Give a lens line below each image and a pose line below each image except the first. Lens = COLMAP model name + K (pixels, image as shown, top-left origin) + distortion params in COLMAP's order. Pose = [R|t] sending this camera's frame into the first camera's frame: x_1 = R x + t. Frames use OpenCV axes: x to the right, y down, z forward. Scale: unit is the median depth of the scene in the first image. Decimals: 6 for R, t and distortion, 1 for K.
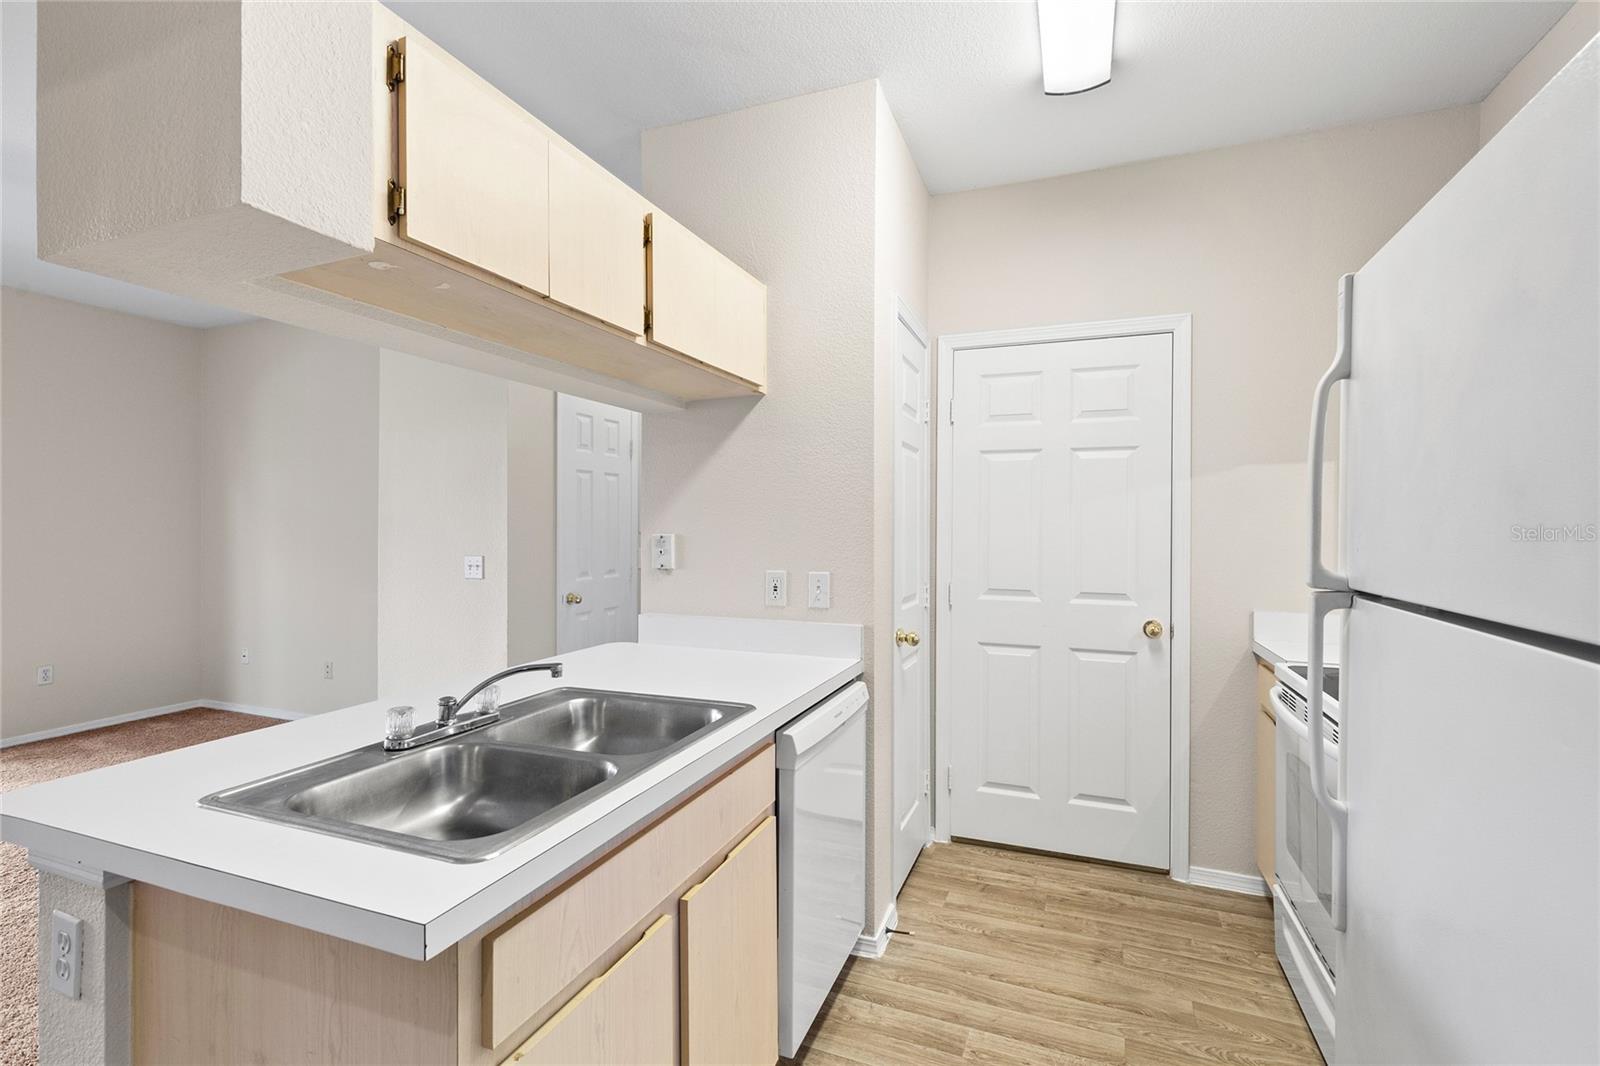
lens RADIAL K [[712.4, 0, 800.0], [0, 712.4, 533.0], [0, 0, 1]] dist [0.002272, 0.000436]
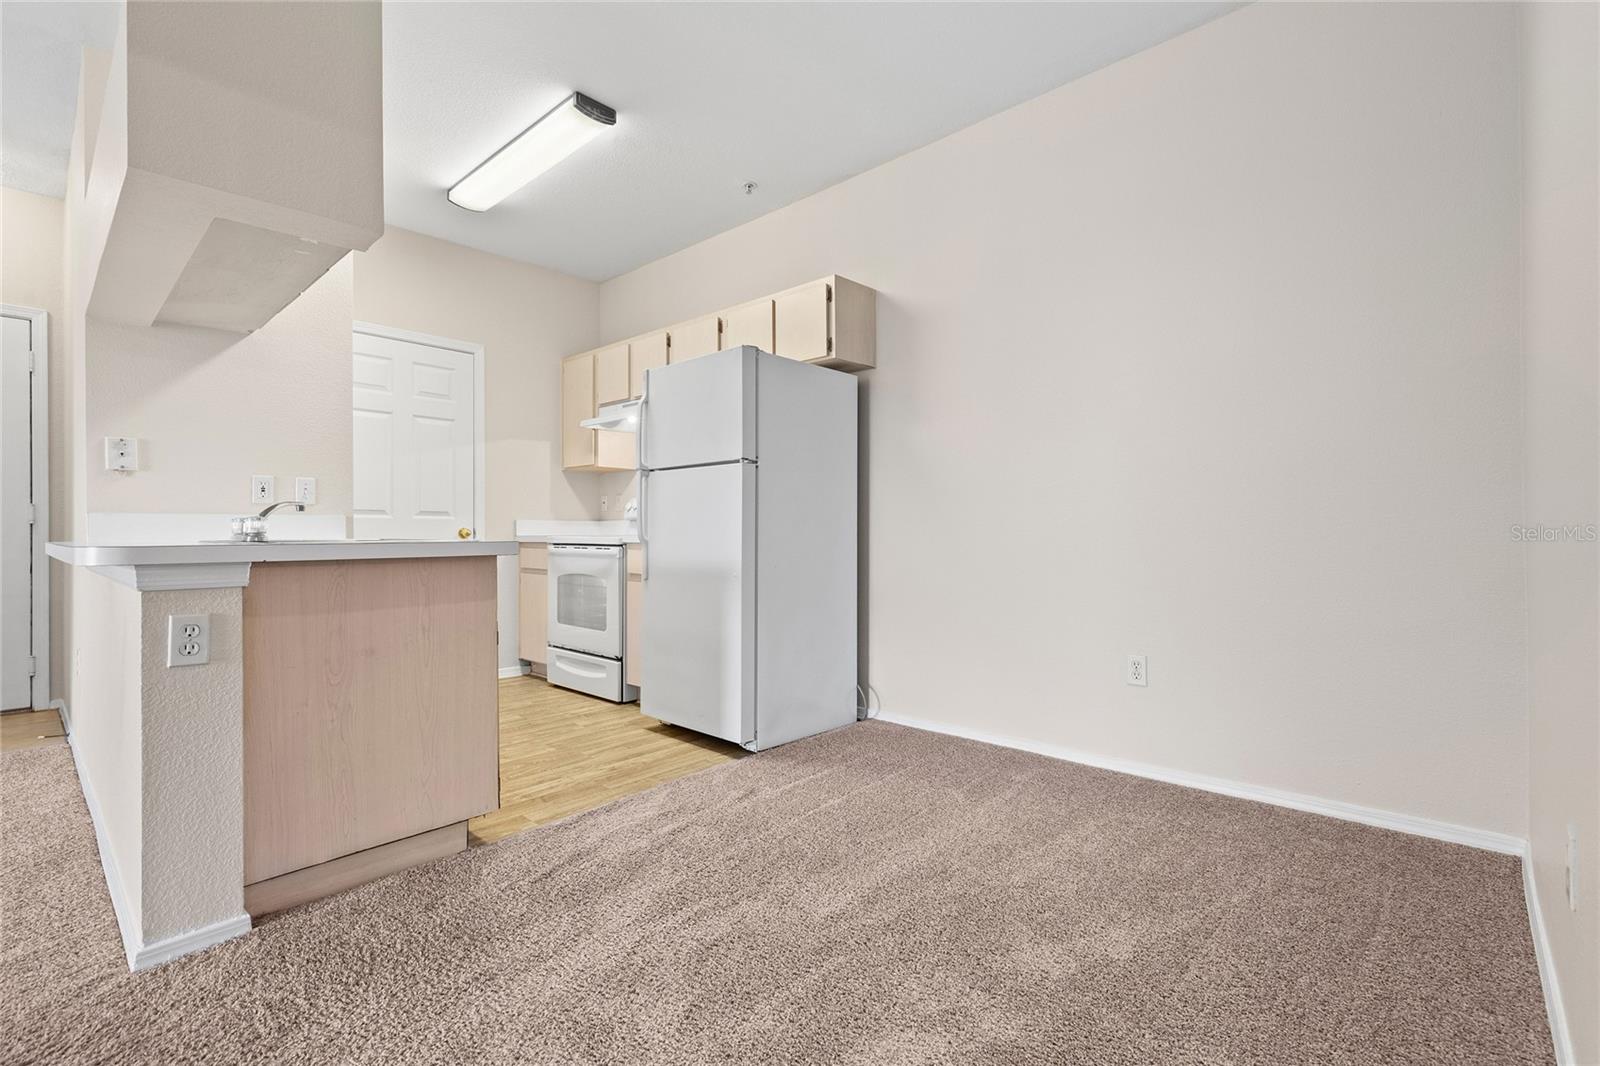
lens RADIAL K [[712.4, 0, 800.0], [0, 712.4, 533.0], [0, 0, 1]] dist [0.002272, 0.000436]
pose [[0.350818, -0.006696, 0.936420, -0.835076], [0.013043, 0.999912, 0.002263, 0.154748], [-0.936353, 0.011420, 0.350874, -0.317780]]
